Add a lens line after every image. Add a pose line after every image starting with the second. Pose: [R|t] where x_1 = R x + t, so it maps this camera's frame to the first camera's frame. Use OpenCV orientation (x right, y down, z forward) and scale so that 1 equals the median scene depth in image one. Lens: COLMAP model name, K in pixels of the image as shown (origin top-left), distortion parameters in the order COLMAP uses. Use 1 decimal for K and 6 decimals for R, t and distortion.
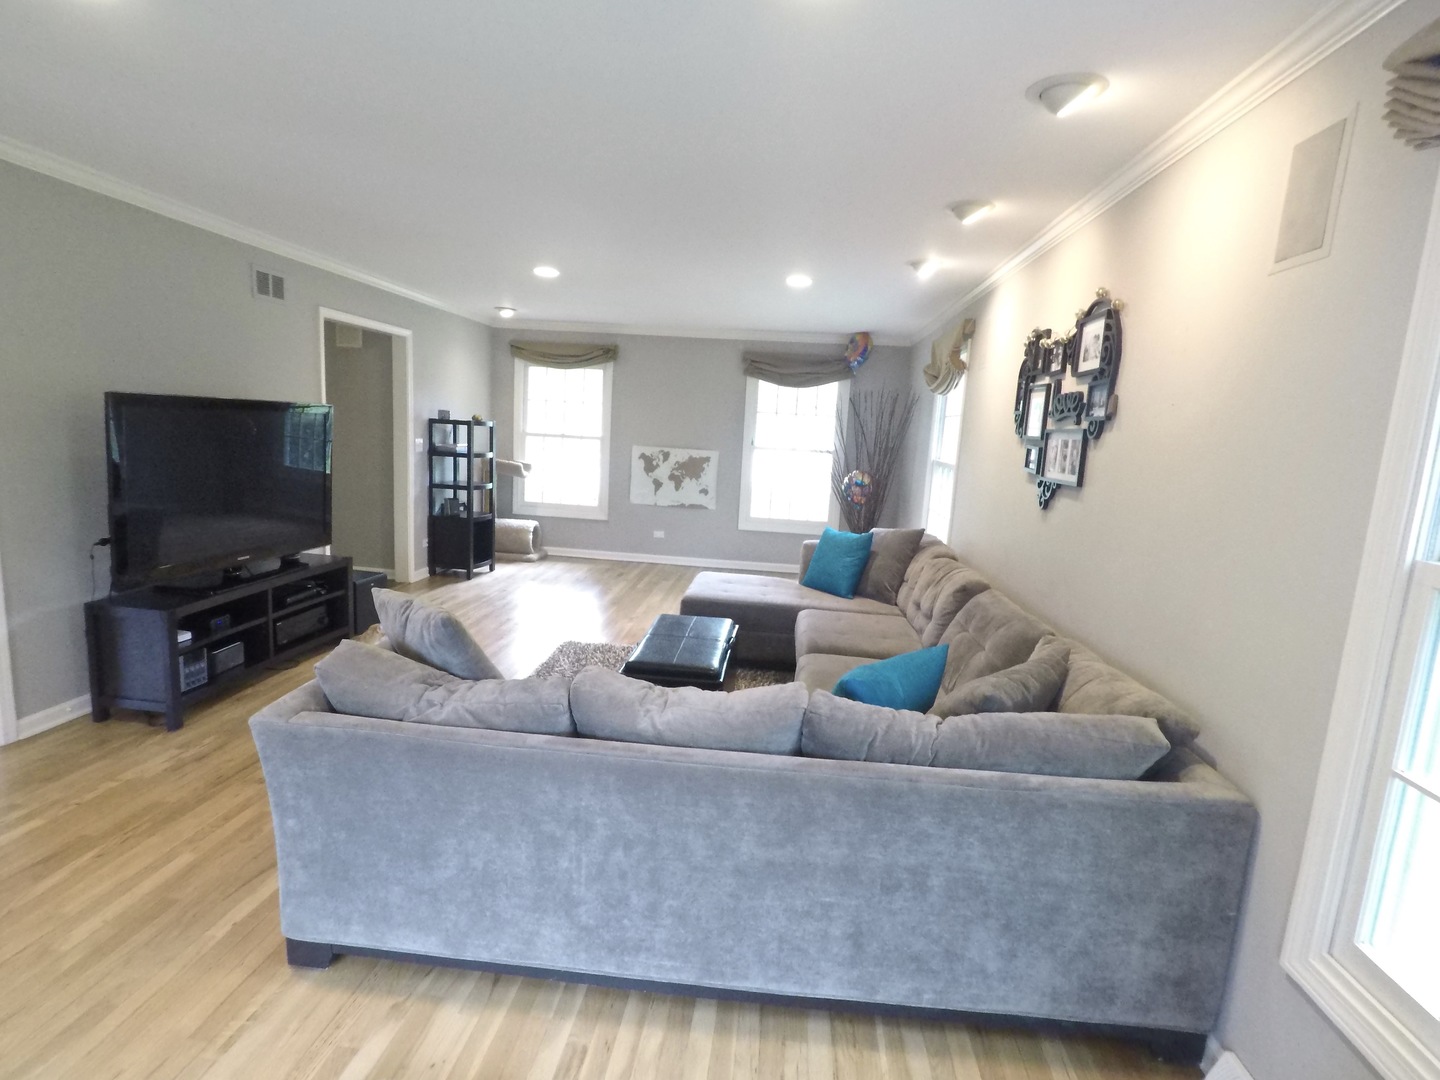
lens RADIAL K [[728.8, 0, 716.4], [0, 728.8, 530.6], [0, 0, 1]] dist [-0.019613, 0.003394]
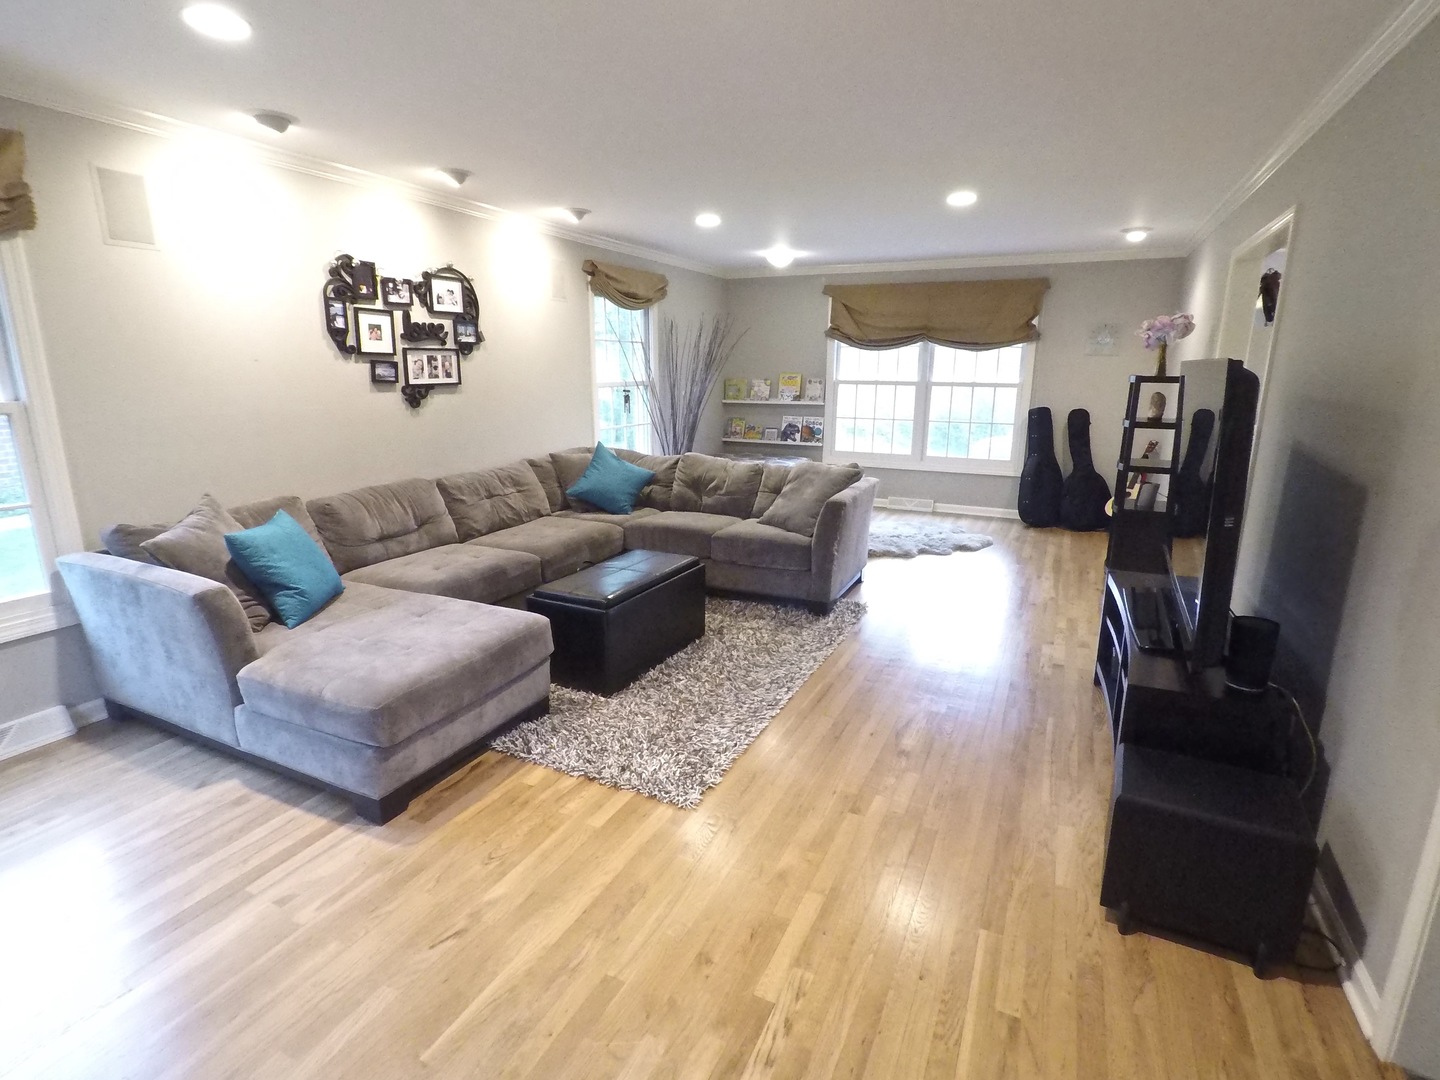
lens RADIAL K [[728.8, 0, 721.2], [0, 728.8, 540.5], [0, 0, 1]] dist [-0.019613, 0.003394]
pose [[-0.940878, -0.135771, 0.310347, -0.239447], [-0.009228, 0.926097, 0.377174, -0.138463], [-0.338620, 0.352010, -0.872597, 0.908086]]
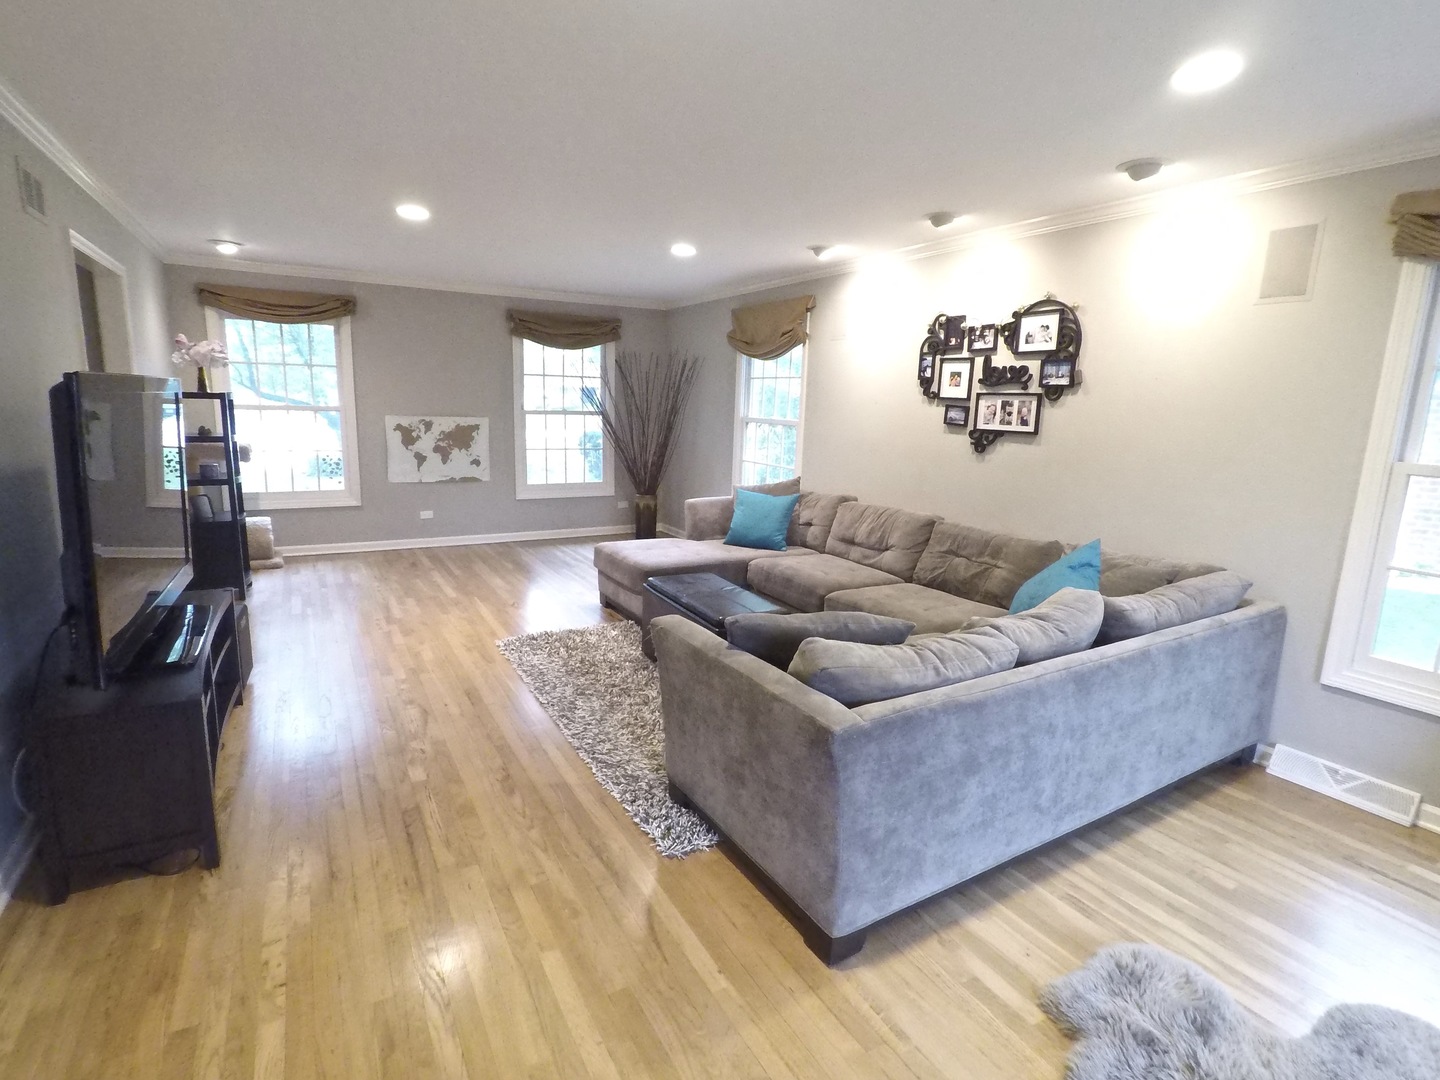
lens RADIAL K [[728.8, 0, 716.8], [0, 728.8, 535.5], [0, 0, 1]] dist [-0.019613, 0.003394]
pose [[0.814052, -0.137742, 0.564222, -0.315358], [0.097666, 0.990101, 0.100799, -0.026295], [-0.572522, -0.026950, 0.819447, 0.074870]]
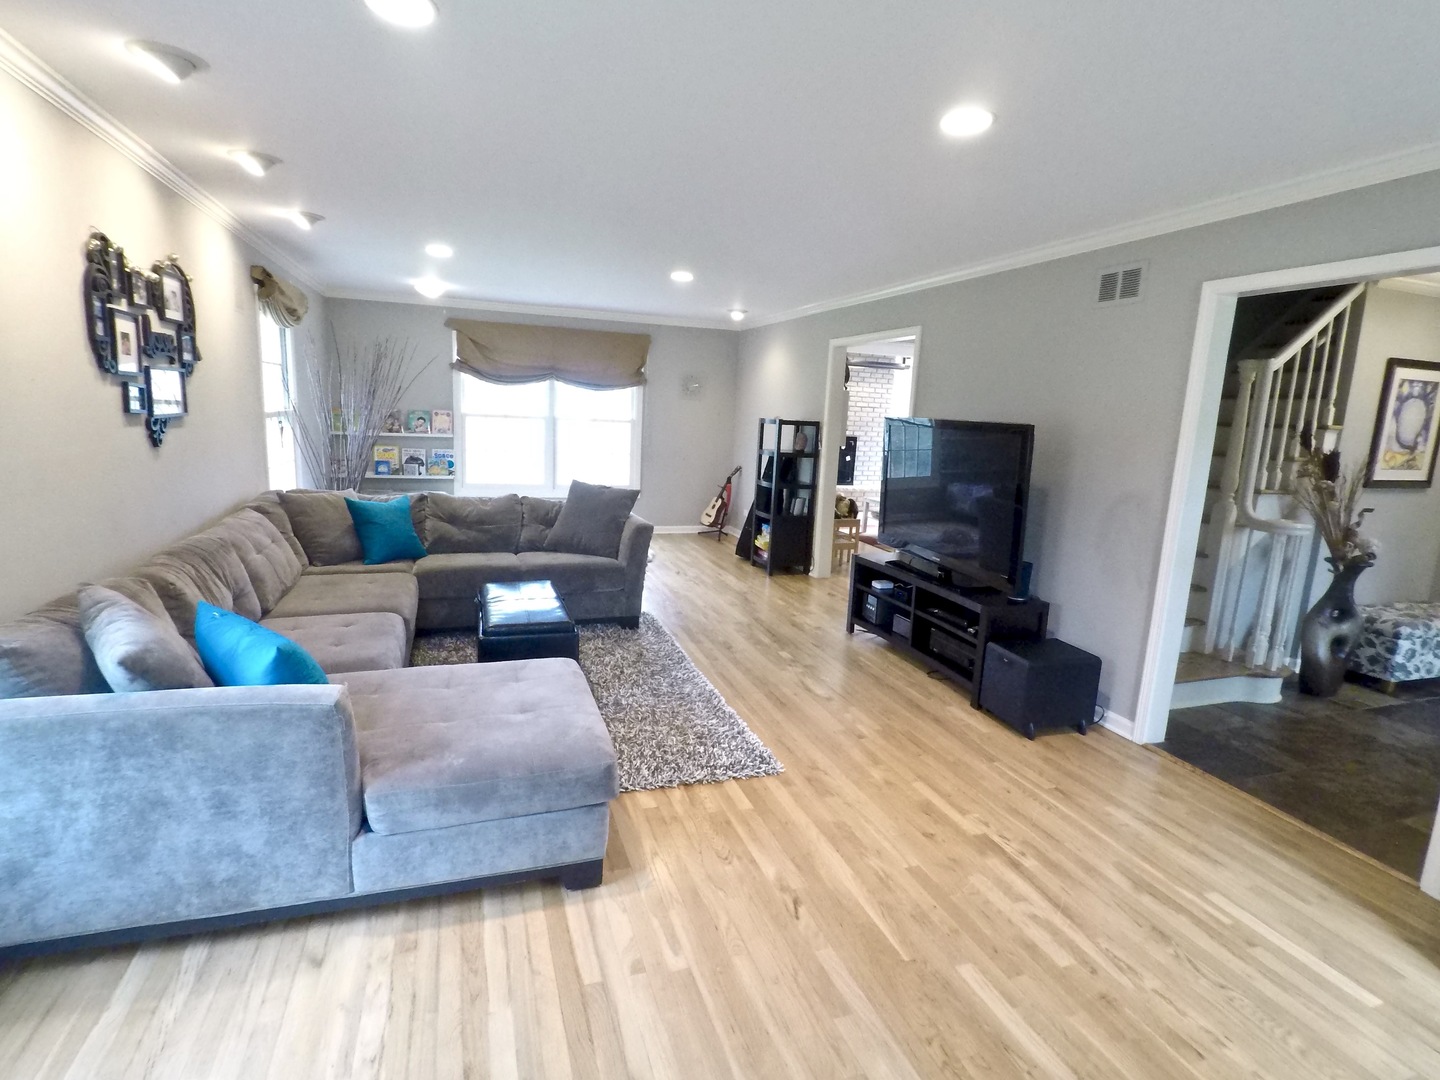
lens RADIAL K [[728.8, 0, 723.0], [0, 728.8, 543.9], [0, 0, 1]] dist [-0.019613, 0.003394]
pose [[-0.899388, -0.021125, -0.436640, 0.077899], [-0.158977, 0.946247, 0.281680, -0.133745], [0.407219, 0.322755, -0.854402, 0.963787]]
